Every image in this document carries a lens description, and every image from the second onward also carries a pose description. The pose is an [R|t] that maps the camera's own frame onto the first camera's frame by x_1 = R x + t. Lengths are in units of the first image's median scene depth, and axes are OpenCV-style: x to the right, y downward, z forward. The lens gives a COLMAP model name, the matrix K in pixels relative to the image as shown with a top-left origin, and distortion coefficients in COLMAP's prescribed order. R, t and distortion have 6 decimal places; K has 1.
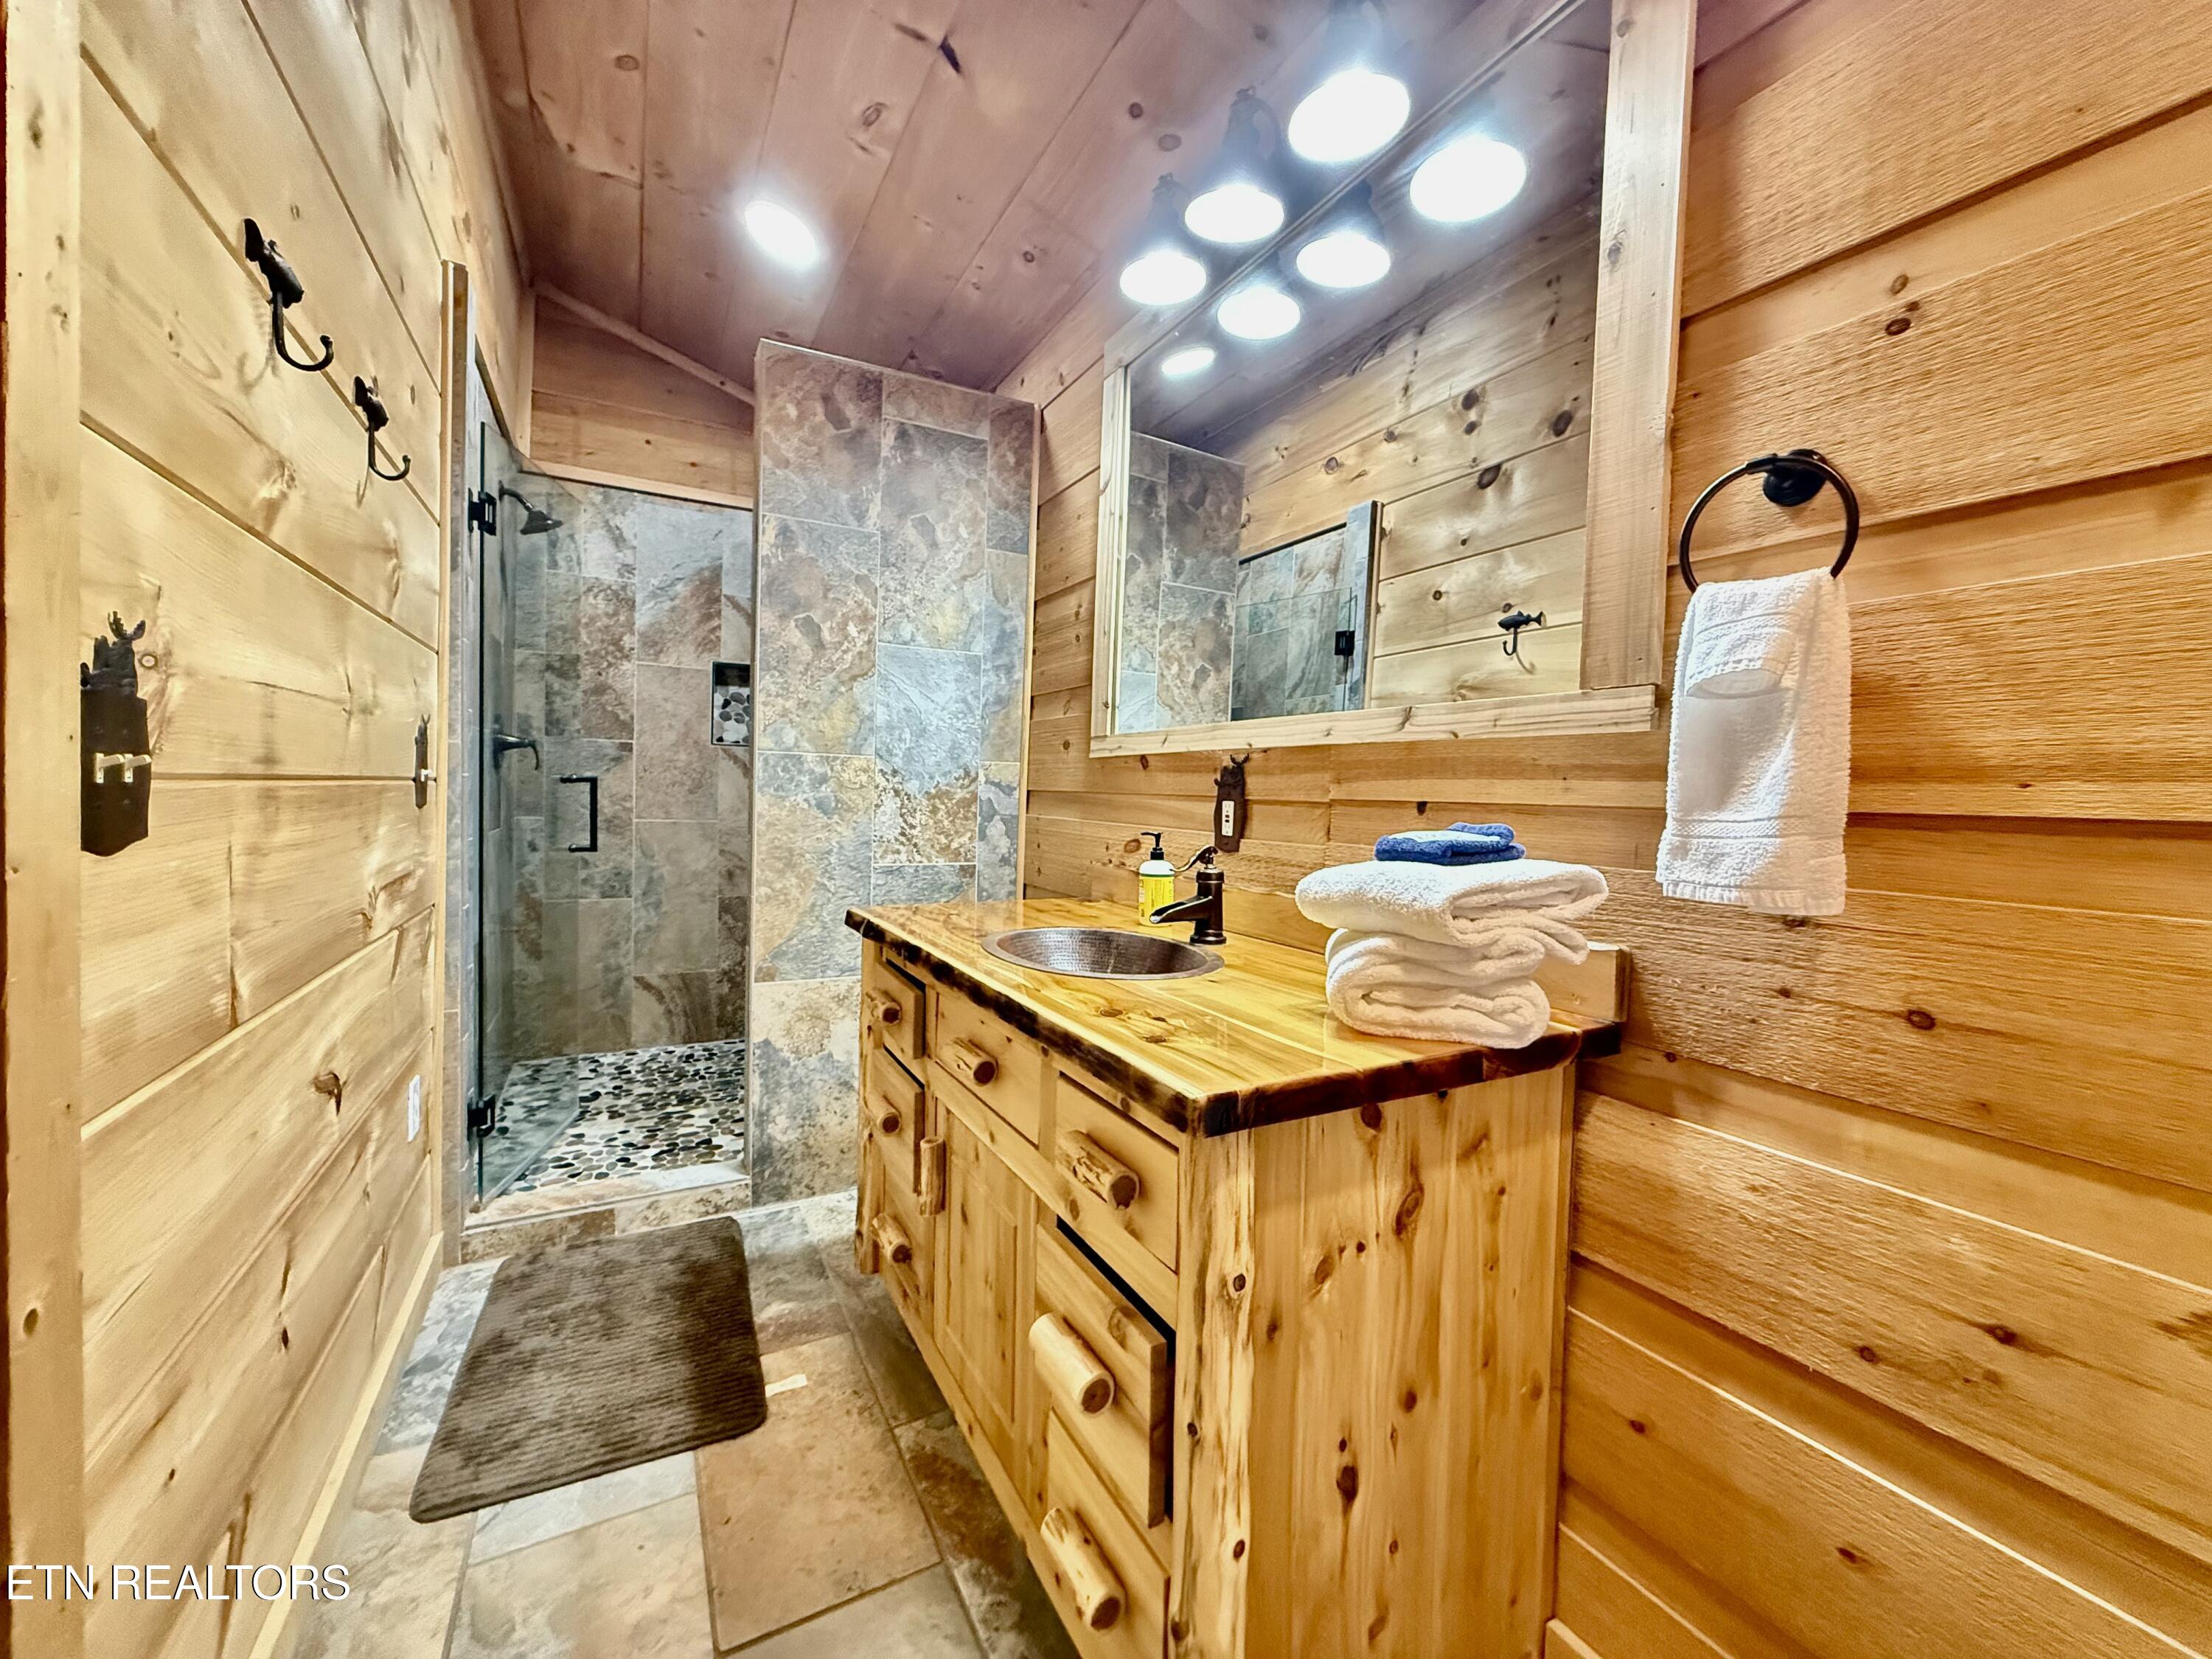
lens RADIAL K [[883.0, 0, 1090.3], [0, 883.0, 831.9], [0, 0, 1]] dist [0.002810, -0.001764]
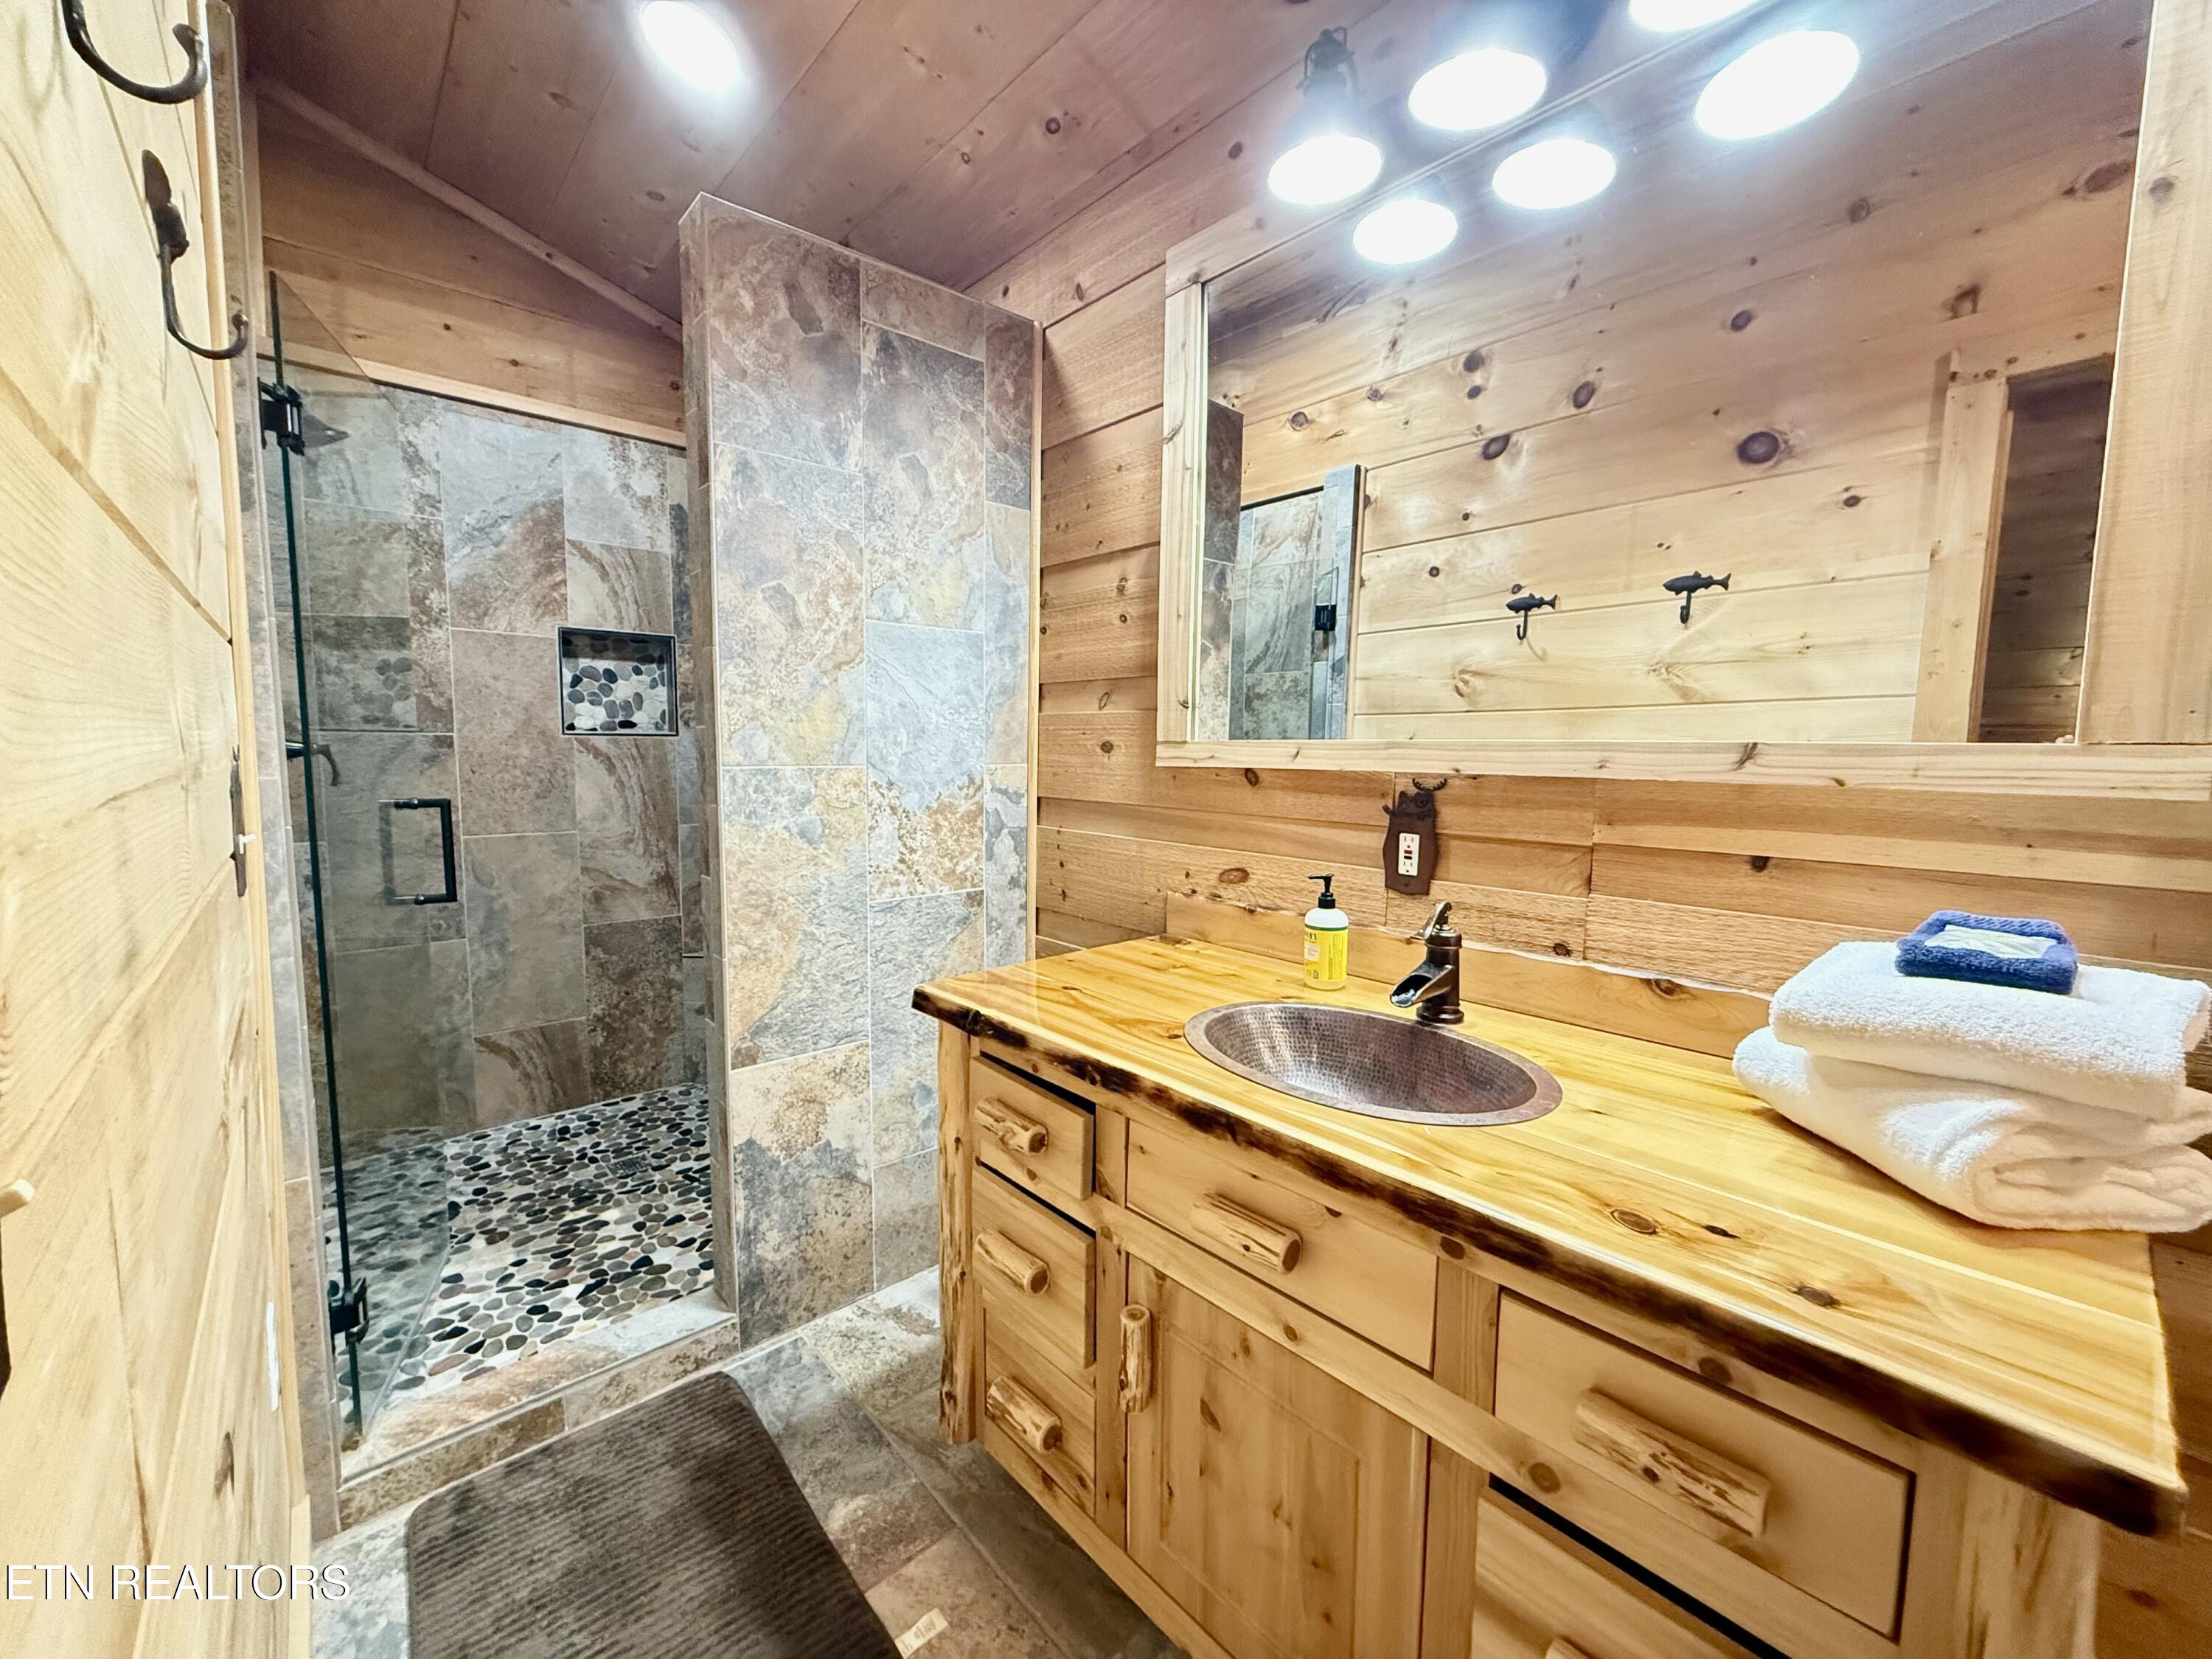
lens RADIAL K [[883.0, 0, 1098.9], [0, 883.0, 835.9], [0, 0, 1]] dist [0.002810, -0.001764]
pose [[0.970986, -0.043686, 0.235112, -0.219896], [0.029333, 0.997506, 0.064204, -0.064664], [-0.237330, -0.055445, 0.969845, 0.175667]]
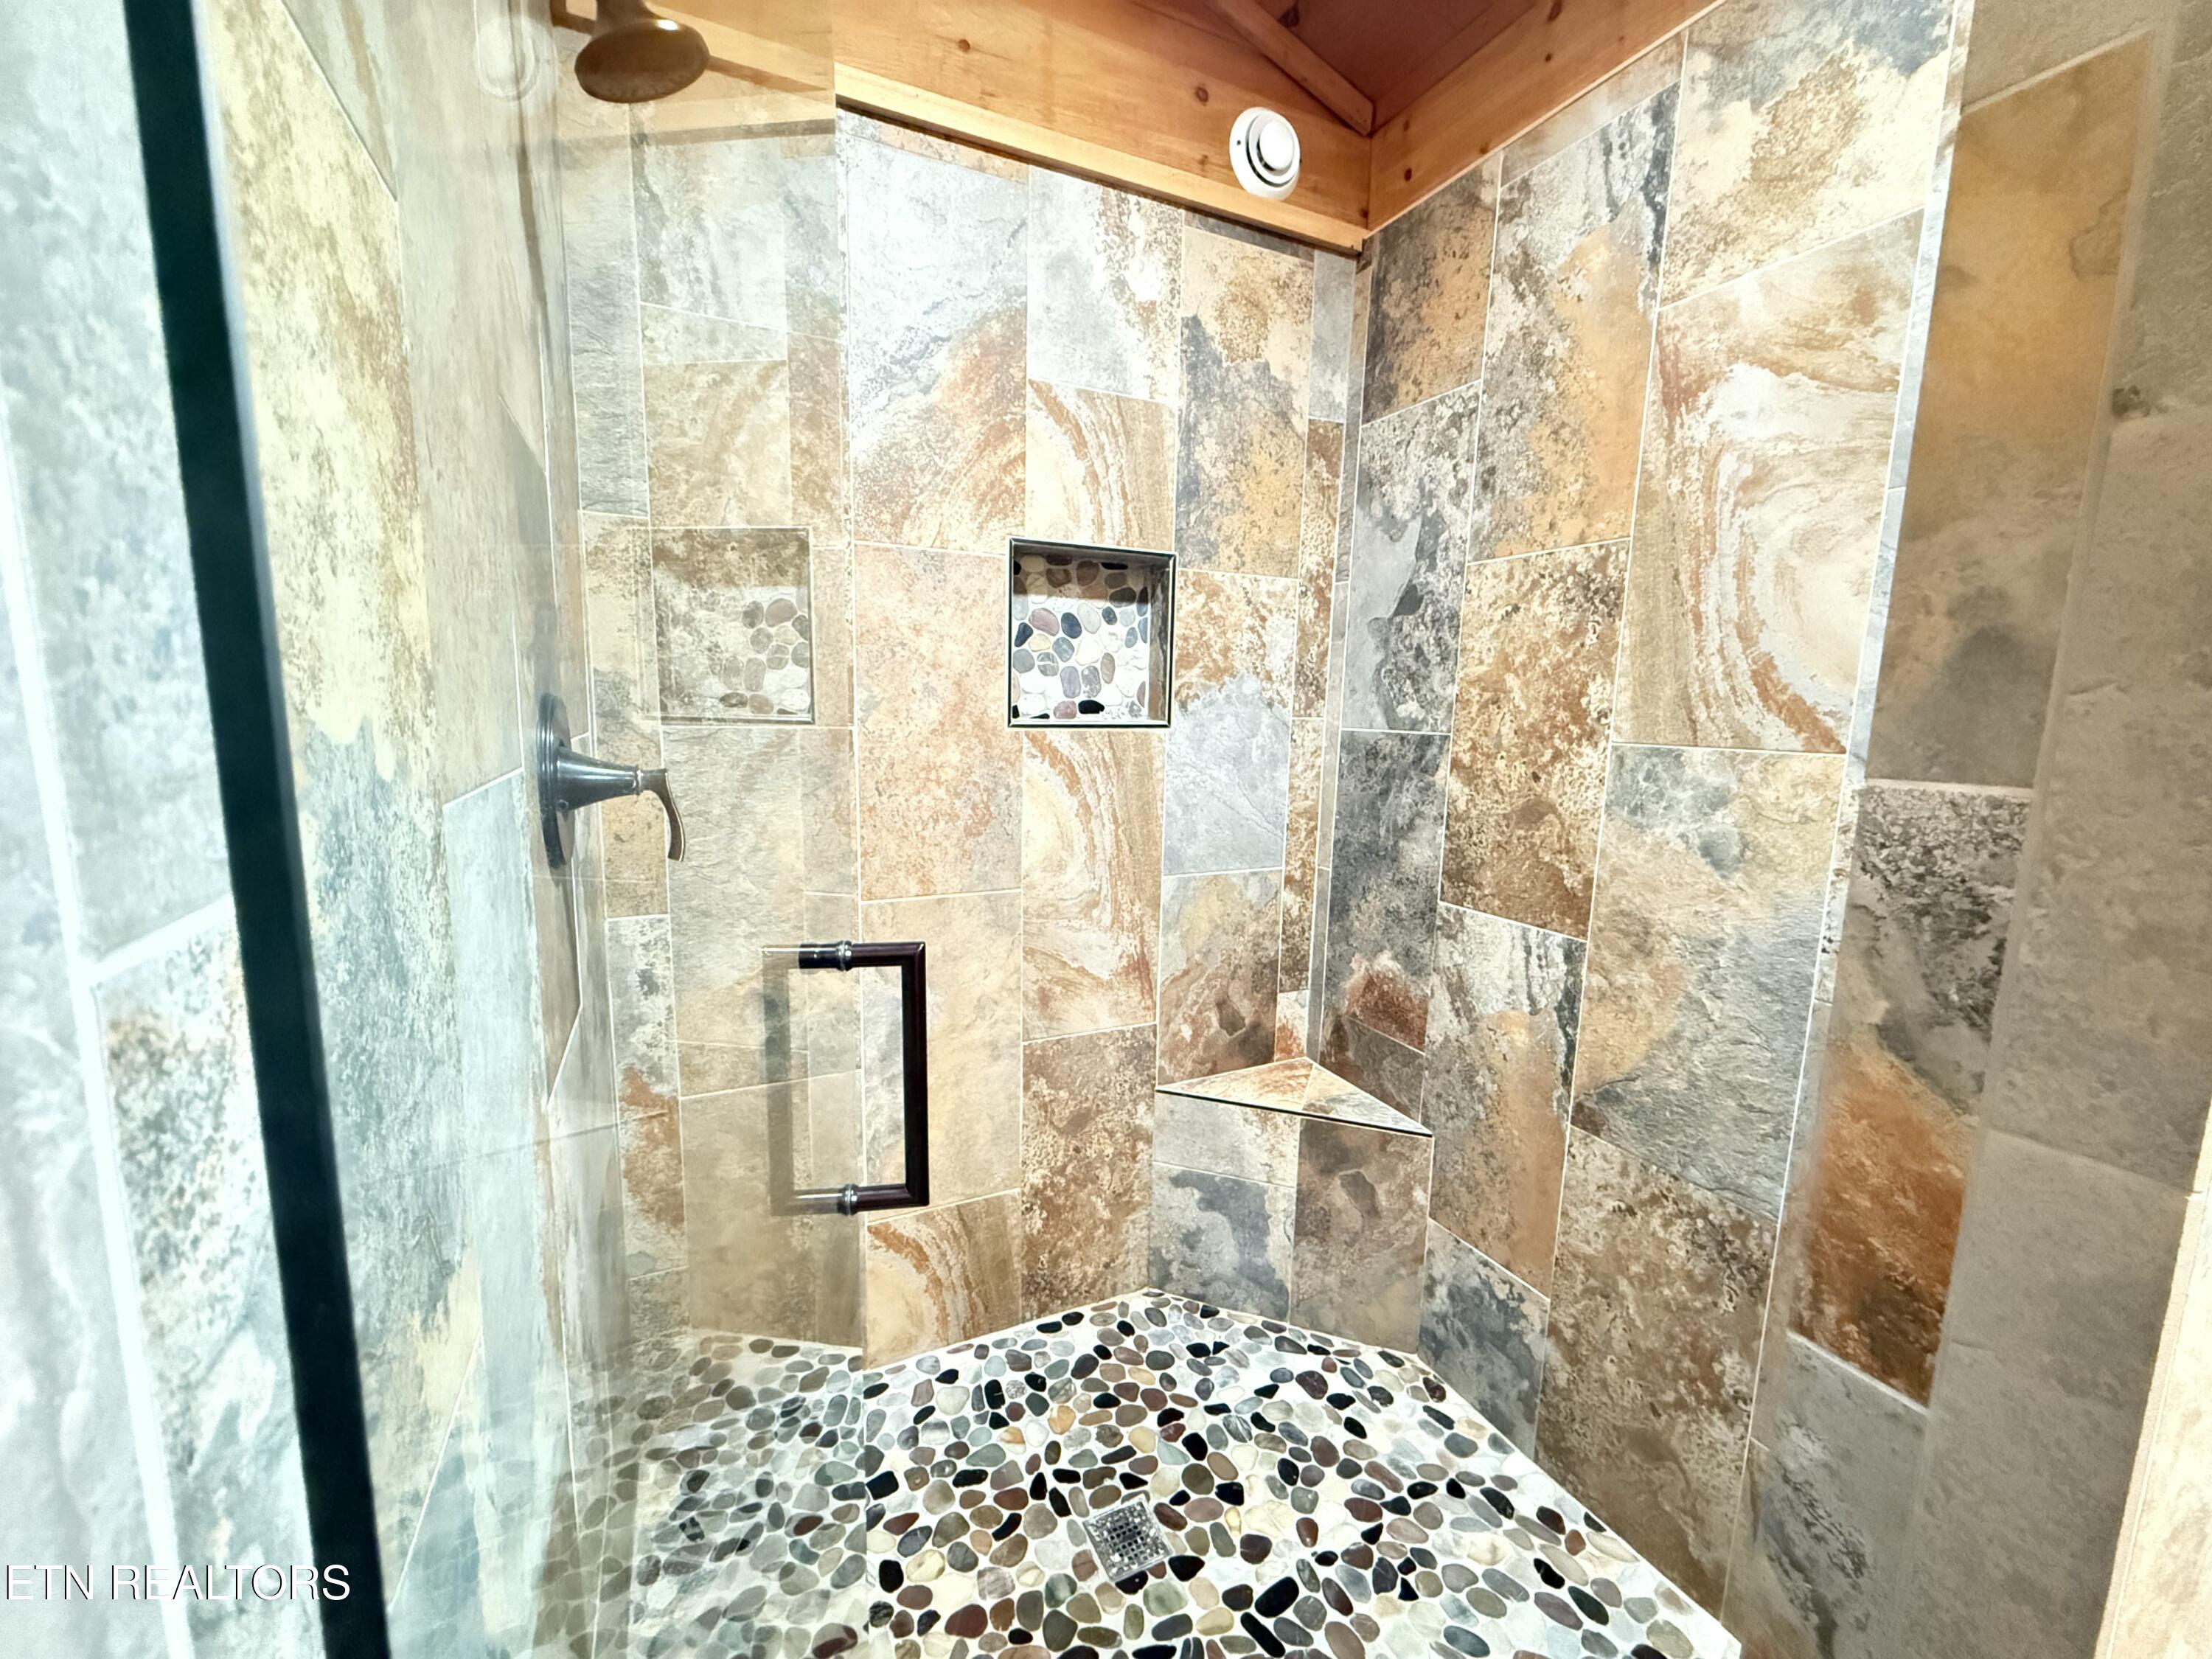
lens RADIAL K [[883.0, 0, 1095.9], [0, 883.0, 839.7], [0, 0, 1]] dist [0.002810, -0.001764]
pose [[0.998677, -0.006735, -0.050984, -0.508140], [0.011851, 0.994843, 0.100731, -0.121545], [0.050043, -0.101202, 0.993606, 0.765347]]
